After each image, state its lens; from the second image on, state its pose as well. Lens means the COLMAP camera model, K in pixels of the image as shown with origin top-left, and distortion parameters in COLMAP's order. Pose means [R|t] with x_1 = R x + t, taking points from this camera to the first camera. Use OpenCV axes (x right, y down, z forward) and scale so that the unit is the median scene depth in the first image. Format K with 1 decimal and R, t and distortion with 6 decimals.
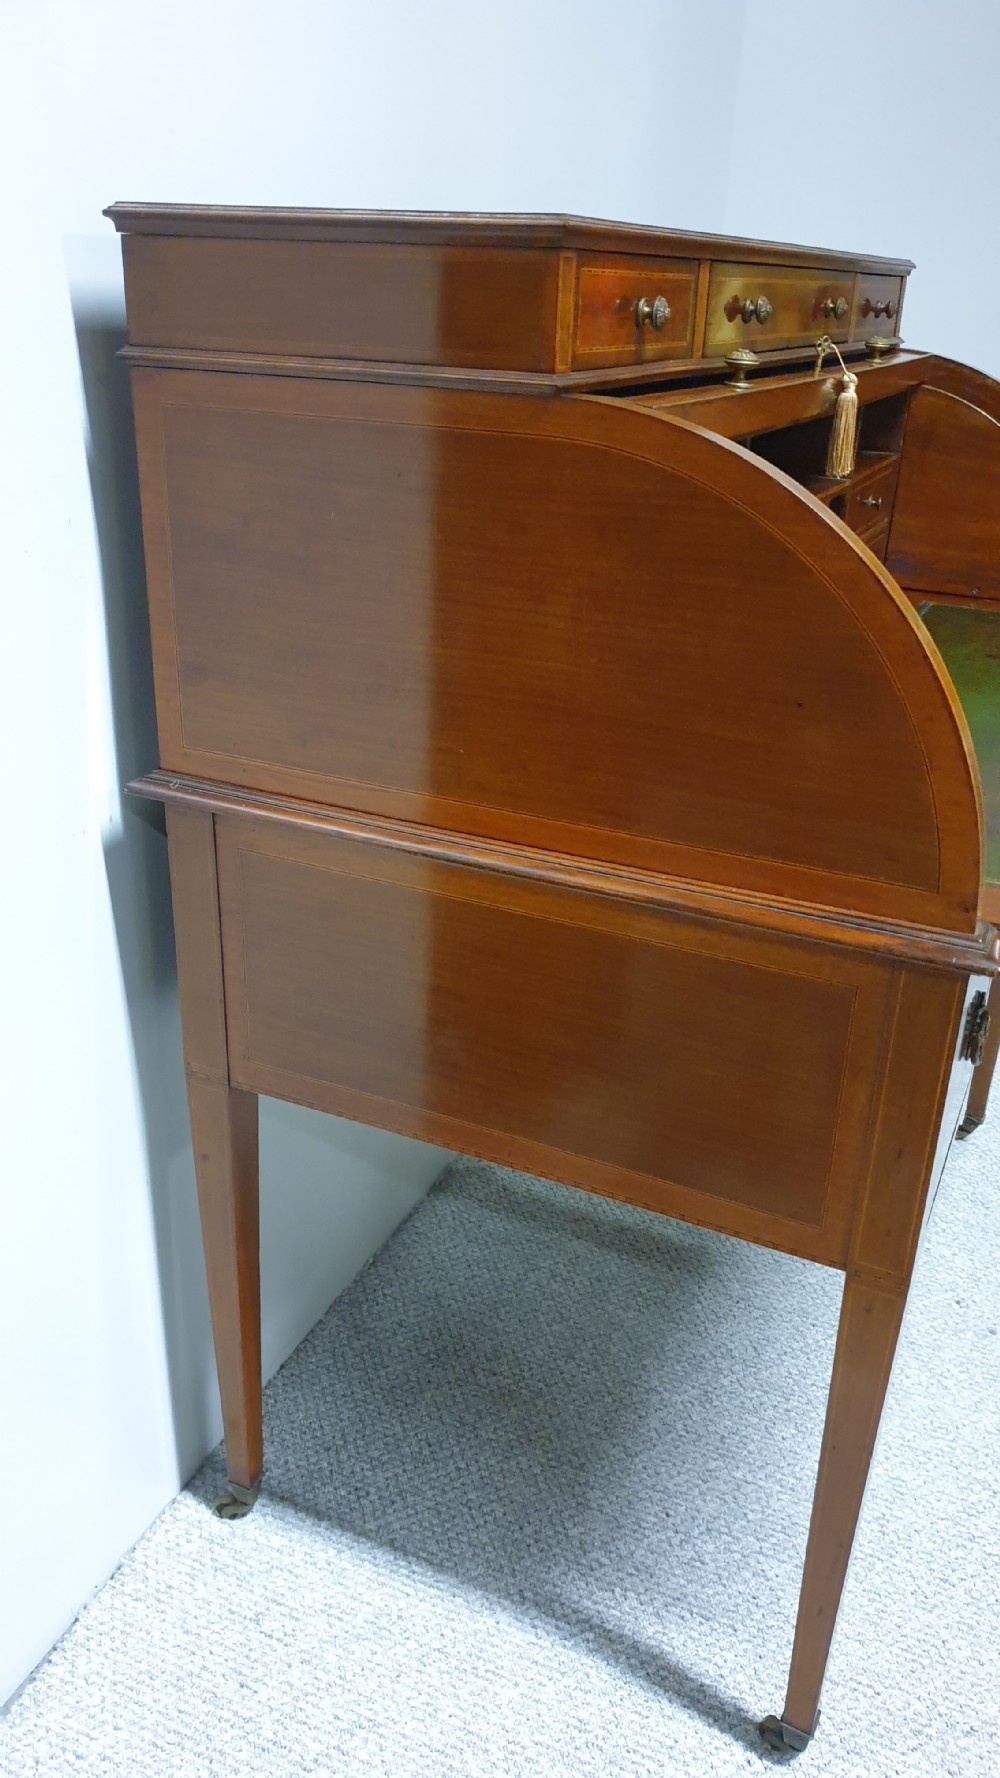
lens RADIAL K [[1368.0, 0, 489.5], [0, 1368.0, 923.3], [0, 0, 1]] dist [0.002499, -0.010024]
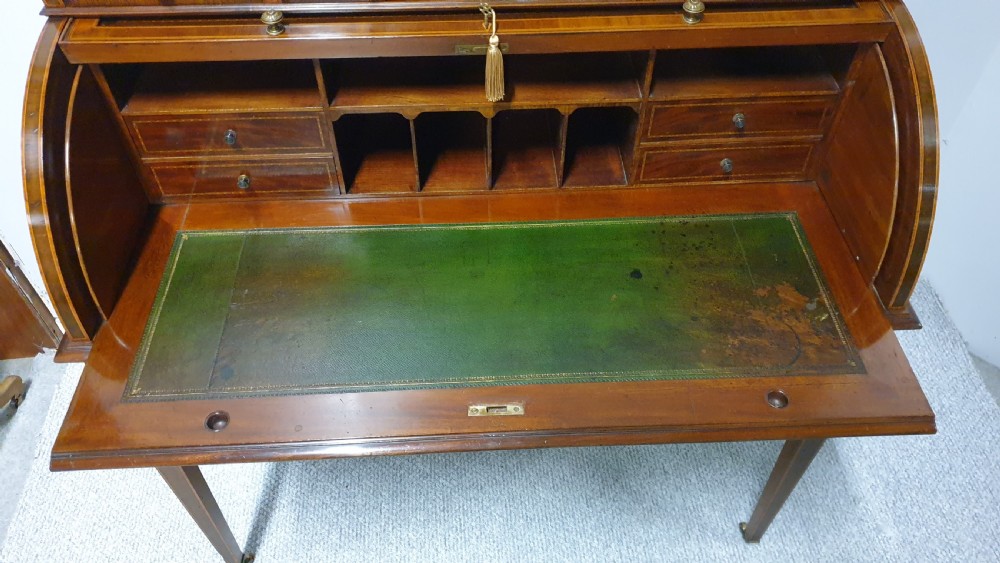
lens RADIAL K [[764.5, 0, 509.5], [0, 764.5, 284.5], [0, 0, 1]] dist [-0.003162, -0.002635]
pose [[0.481587, 0.636925, -0.601997, 0.829807], [-0.367838, 0.770366, 0.520798, -0.575090], [0.795468, -0.029372, 0.605284, 0.512170]]
